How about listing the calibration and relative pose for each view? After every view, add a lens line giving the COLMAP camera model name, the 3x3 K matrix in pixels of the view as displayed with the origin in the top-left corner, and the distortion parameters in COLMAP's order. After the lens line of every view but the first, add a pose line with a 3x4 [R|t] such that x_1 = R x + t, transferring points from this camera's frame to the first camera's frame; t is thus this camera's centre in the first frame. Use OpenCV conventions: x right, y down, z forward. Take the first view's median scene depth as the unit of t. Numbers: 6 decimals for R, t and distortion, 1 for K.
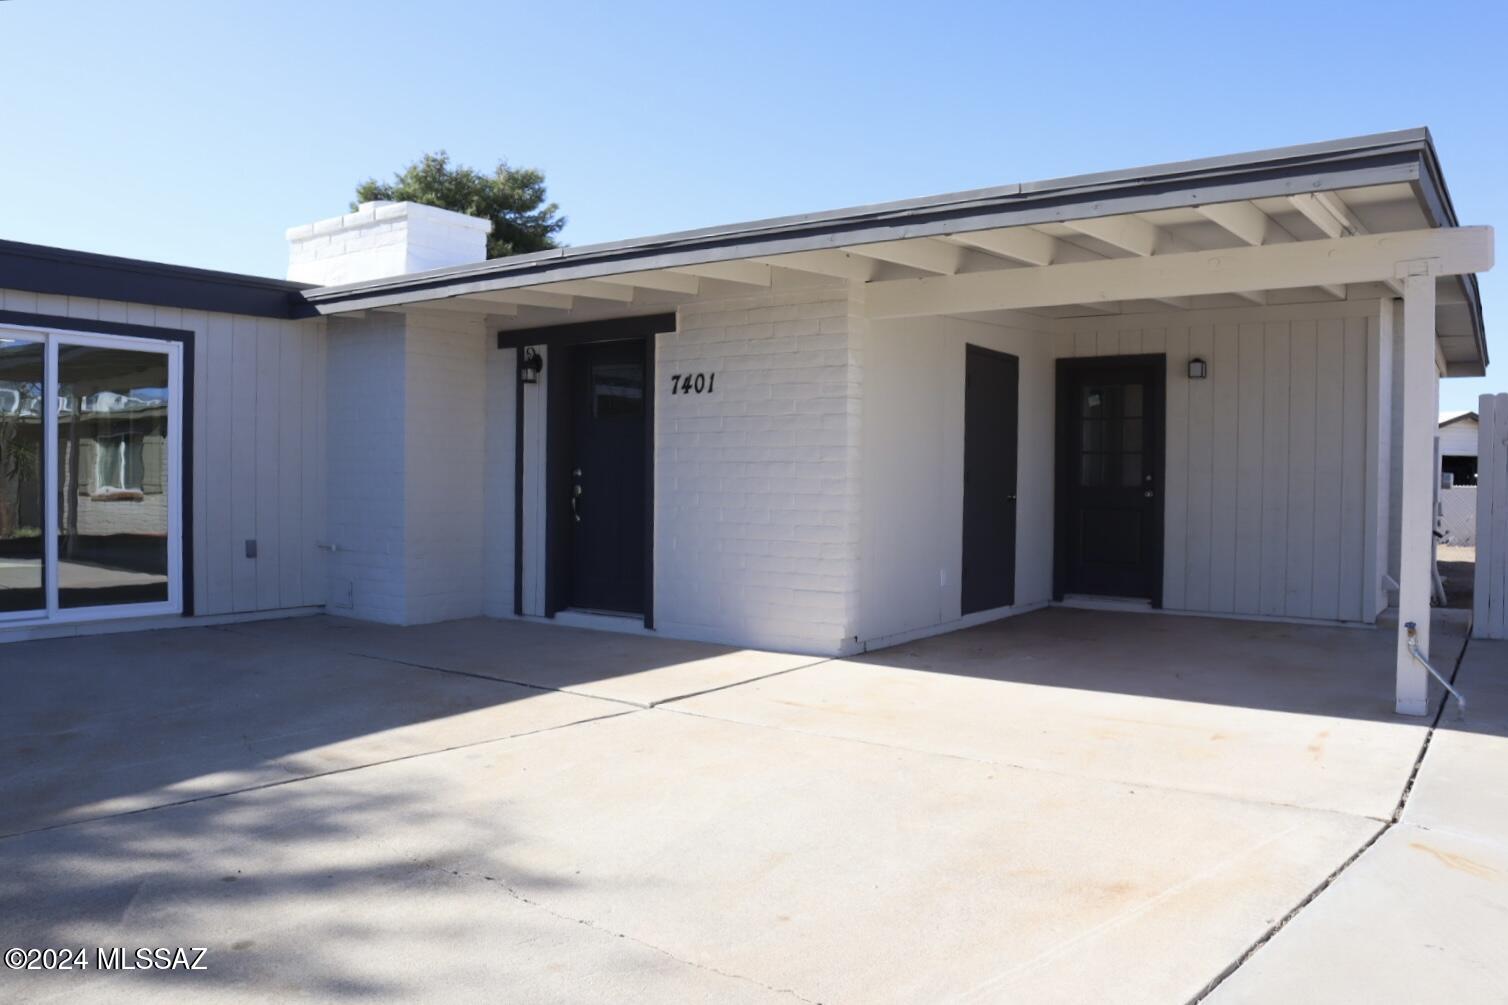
lens RADIAL K [[1114.5, 0, 756.6], [0, 1114.5, 498.8], [0, 0, 1]] dist [-0.095917, 0.036881]
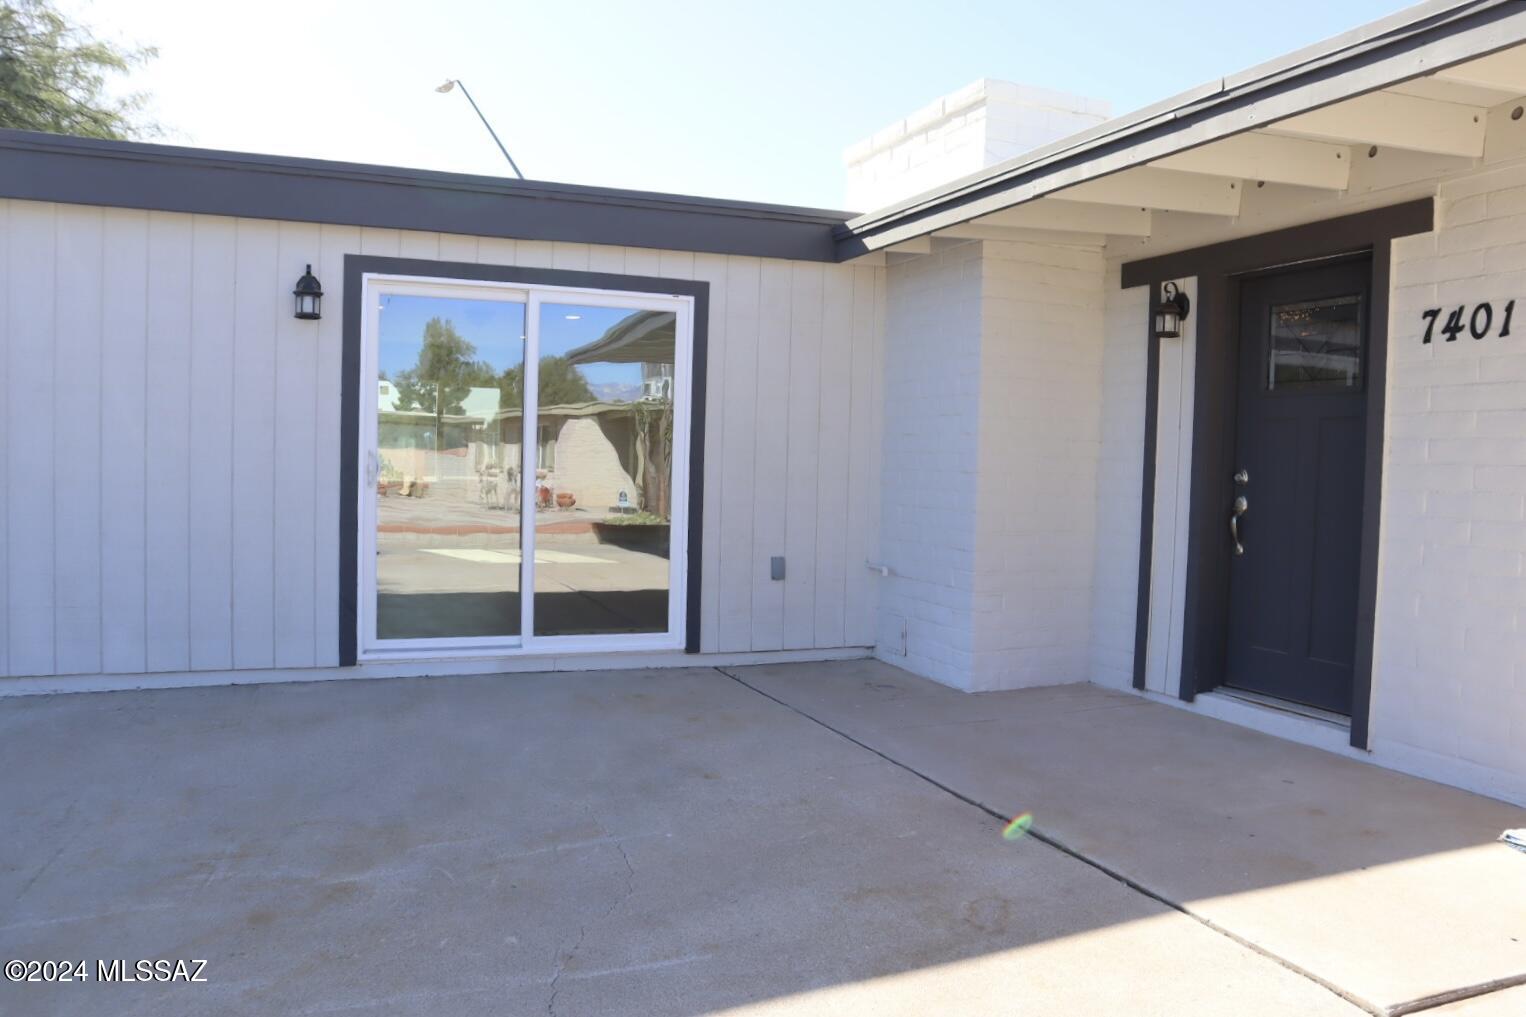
lens RADIAL K [[1127.8, 0, 749.7], [0, 1127.8, 517.0], [0, 0, 1]] dist [-0.095917, 0.036881]
pose [[0.840251, 0.038701, -0.540815, -0.057026], [-0.024956, 0.999153, 0.032727, -0.014975], [0.541623, -0.014002, 0.840505, 0.332194]]
